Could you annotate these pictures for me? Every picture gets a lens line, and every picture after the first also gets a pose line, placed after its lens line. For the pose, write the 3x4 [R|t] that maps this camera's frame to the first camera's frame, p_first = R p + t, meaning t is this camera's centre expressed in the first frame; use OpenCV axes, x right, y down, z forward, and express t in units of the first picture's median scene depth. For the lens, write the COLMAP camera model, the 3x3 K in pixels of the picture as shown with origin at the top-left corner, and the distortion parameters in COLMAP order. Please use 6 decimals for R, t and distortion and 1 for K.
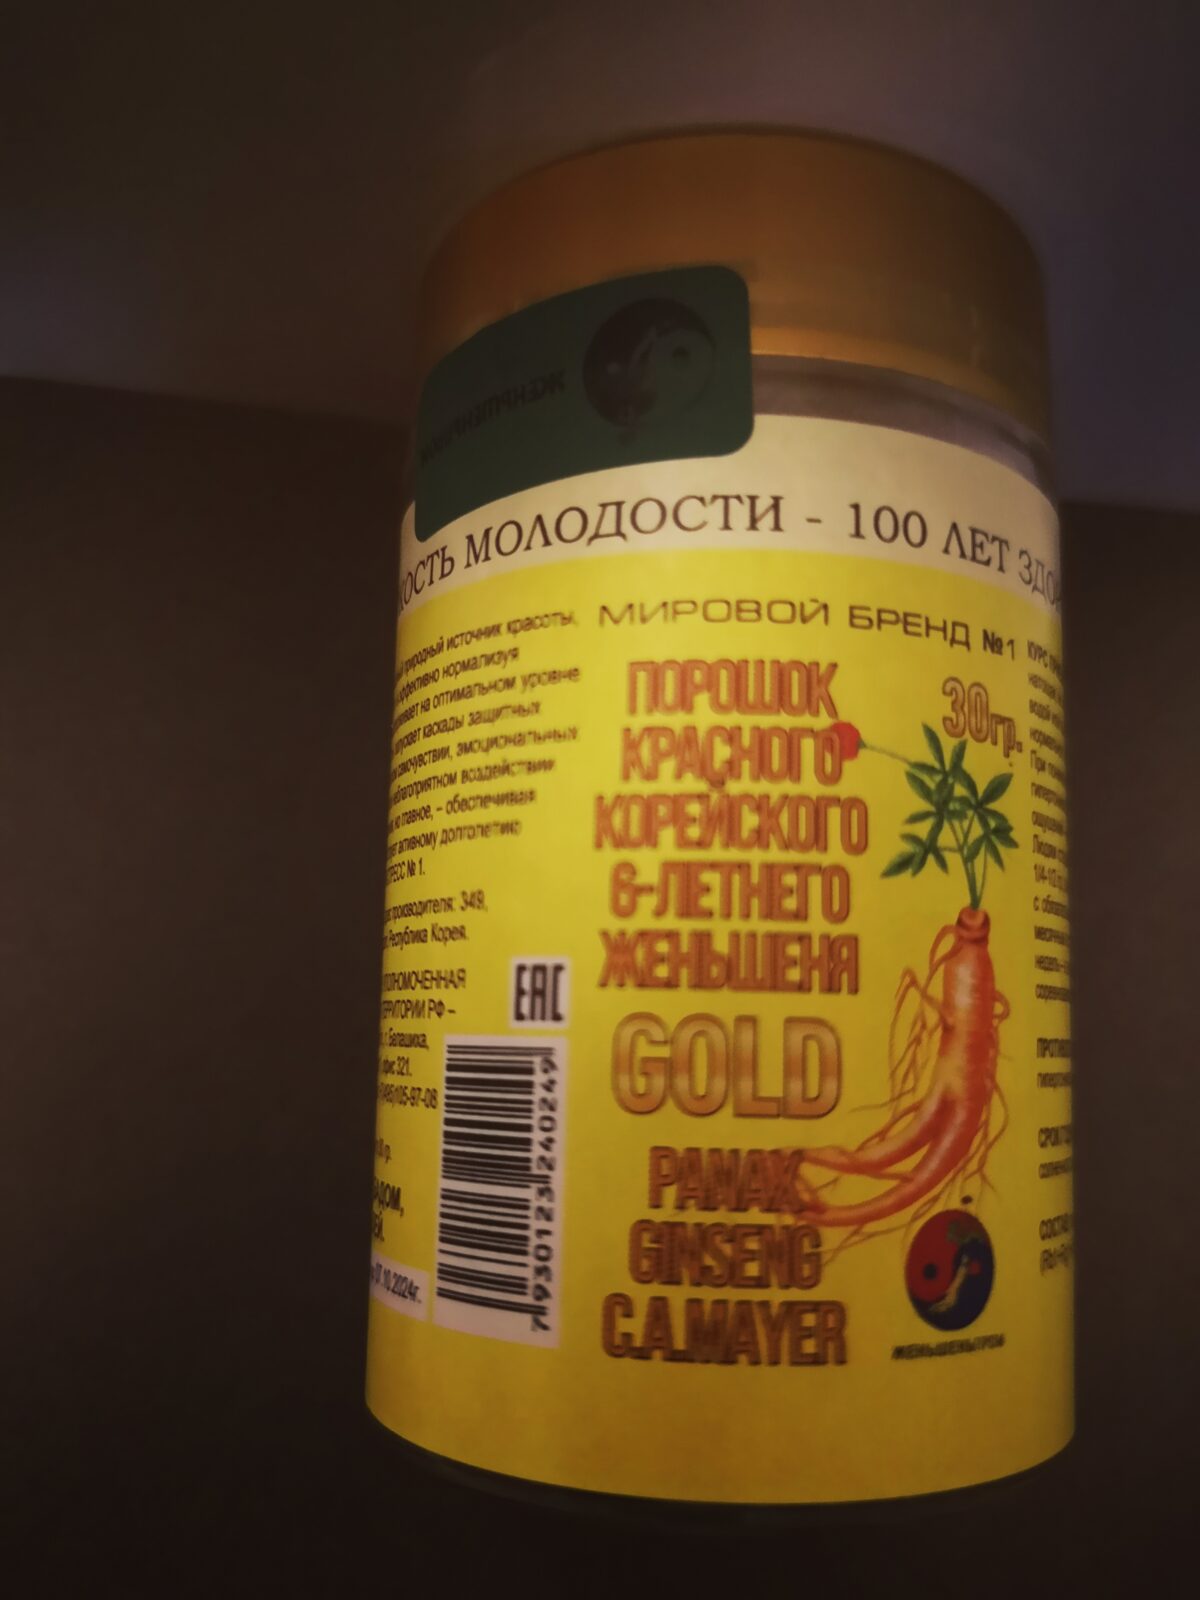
lens RADIAL K [[1421.8, 0, 607.3], [0, 1421.8, 801.5], [0, 0, 1]] dist [0.031445, -0.014084]
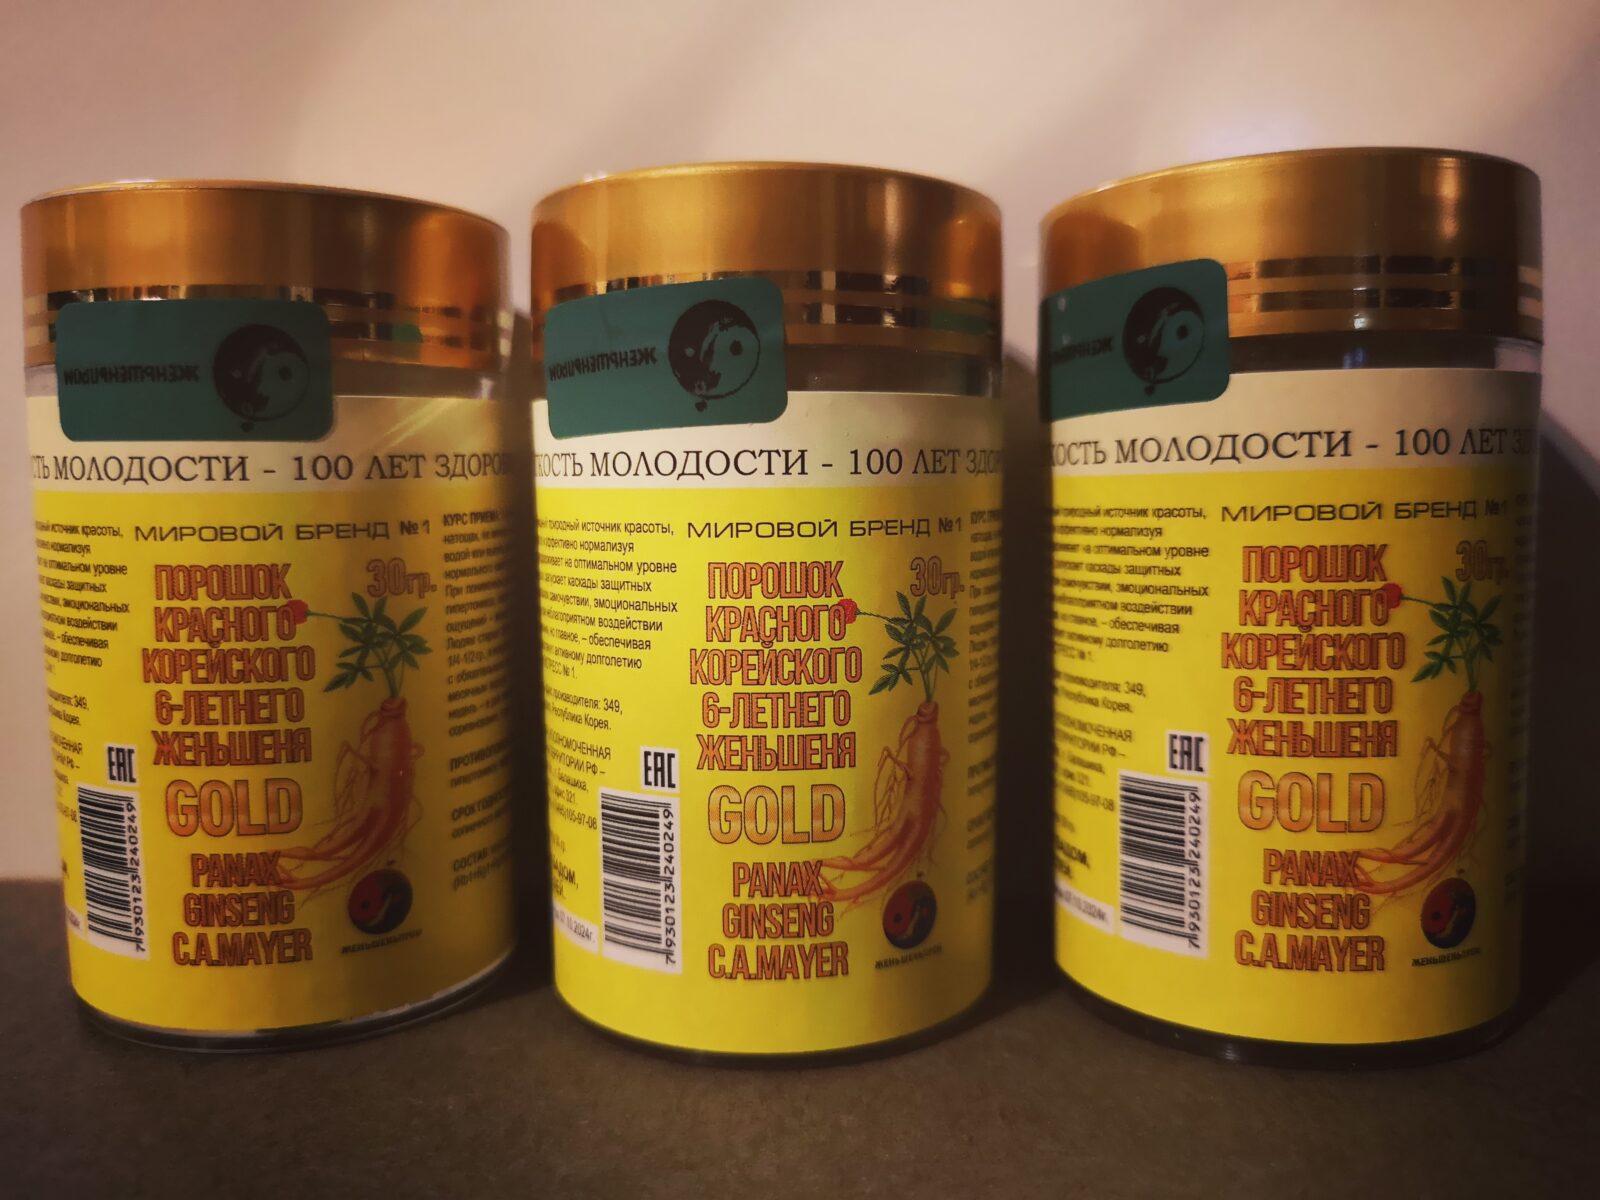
lens RADIAL K [[1421.8, 0, 776.4], [0, 1421.8, 608.0], [0, 0, 1]] dist [0.031445, -0.014084]
pose [[0.996188, -0.041879, 0.076526, -0.031110], [0.019755, 0.962740, 0.269705, -0.462141], [-0.084970, -0.267165, 0.959897, -0.493921]]
